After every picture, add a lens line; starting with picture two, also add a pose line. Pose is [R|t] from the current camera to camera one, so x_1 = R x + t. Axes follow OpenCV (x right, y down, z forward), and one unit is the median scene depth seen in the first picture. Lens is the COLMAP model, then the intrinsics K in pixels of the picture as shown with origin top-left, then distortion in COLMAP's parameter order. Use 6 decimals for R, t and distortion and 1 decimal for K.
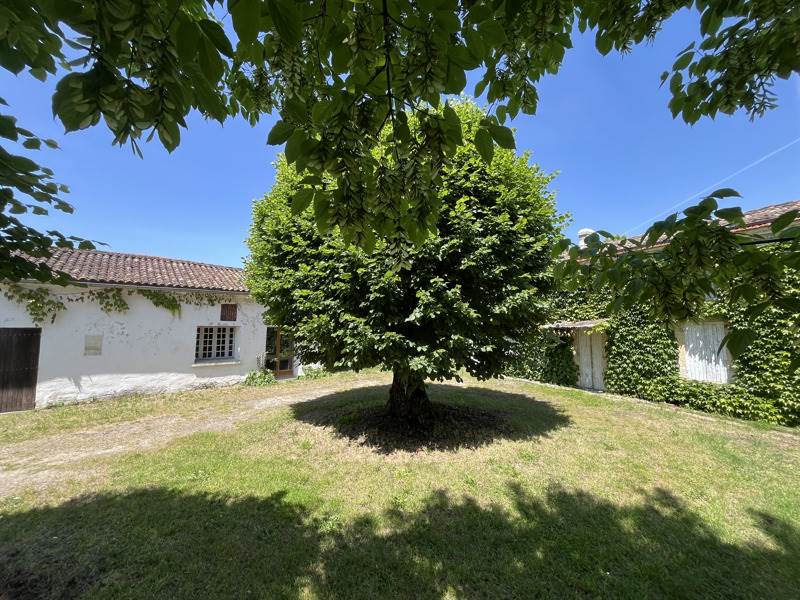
lens RADIAL K [[320.6, 0, 400.0], [0, 320.6, 300.0], [0, 0, 1]] dist [0.000173, 0.000014]
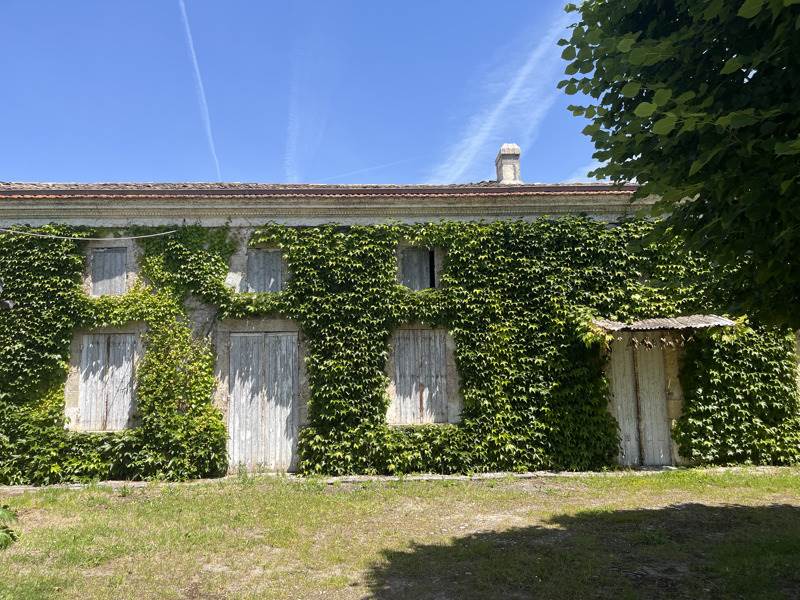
lens RADIAL K [[601.1, 0, 400.0], [0, 601.1, 300.0], [0, 0, 1]] dist [0.080573, -0.124702]
pose [[0.493868, 0.077989, 0.866032, -0.407765], [-0.045881, 0.996919, -0.063612, 0.121308], [-0.868325, -0.008318, 0.495925, 0.971608]]
